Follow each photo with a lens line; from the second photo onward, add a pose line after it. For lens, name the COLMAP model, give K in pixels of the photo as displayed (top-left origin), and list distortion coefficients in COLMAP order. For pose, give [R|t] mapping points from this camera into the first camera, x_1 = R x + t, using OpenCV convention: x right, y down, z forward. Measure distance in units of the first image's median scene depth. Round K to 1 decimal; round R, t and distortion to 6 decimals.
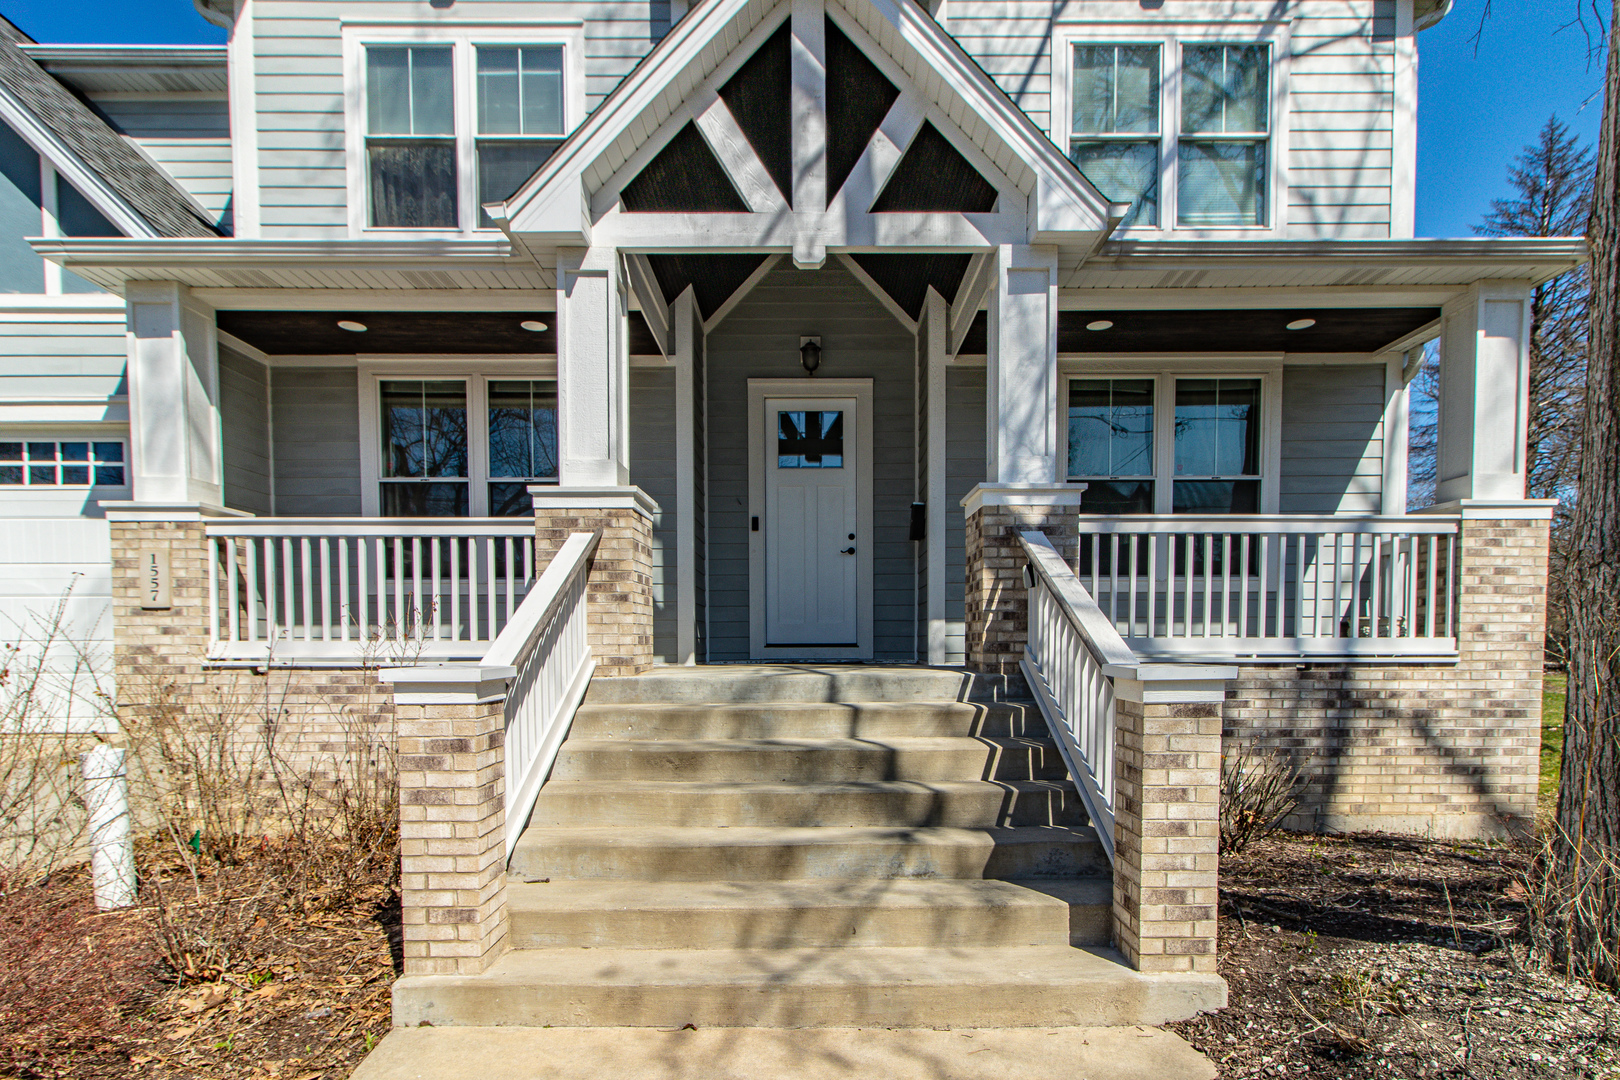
lens RADIAL K [[769.8, 0, 803.8], [0, 769.8, 538.1], [0, 0, 1]] dist [0.007298, -0.002444]
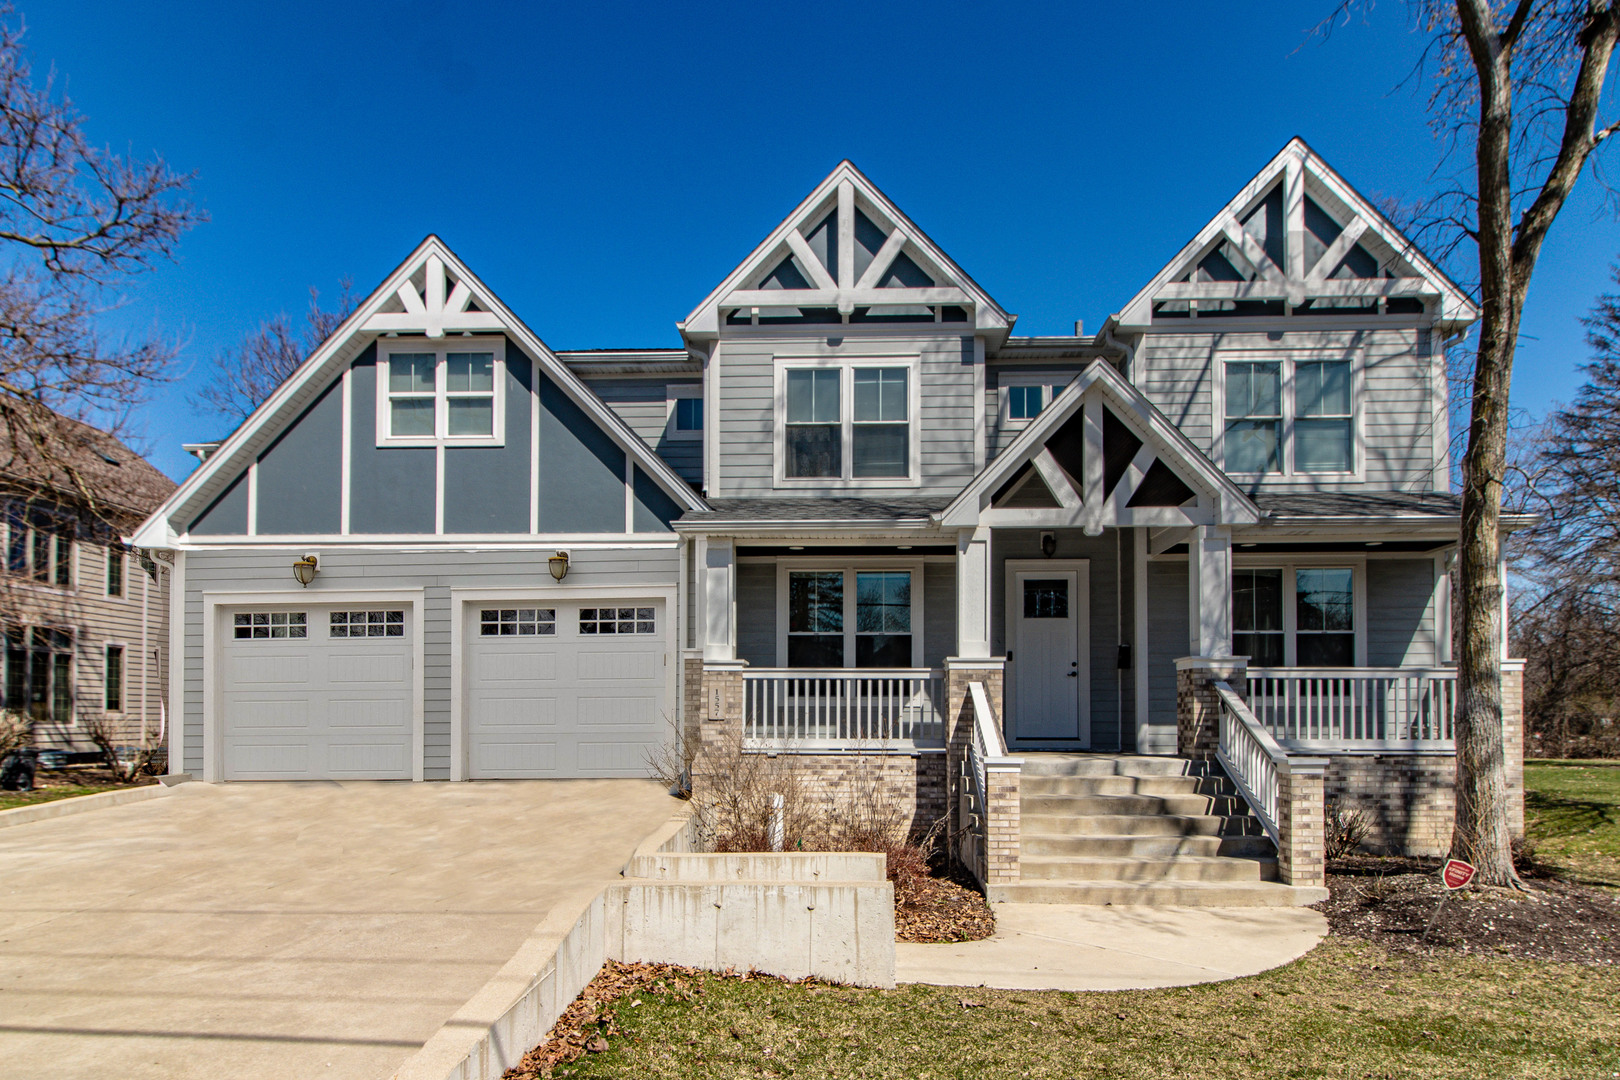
lens RADIAL K [[769.8, 0, 891.6], [0, 769.8, 582.2], [0, 0, 1]] dist [0.007298, -0.002444]
pose [[0.999471, -0.001988, -0.032466, -0.376721], [0.000469, 0.998908, -0.046713, -0.141849], [0.032523, 0.046673, 0.998381, -0.764740]]
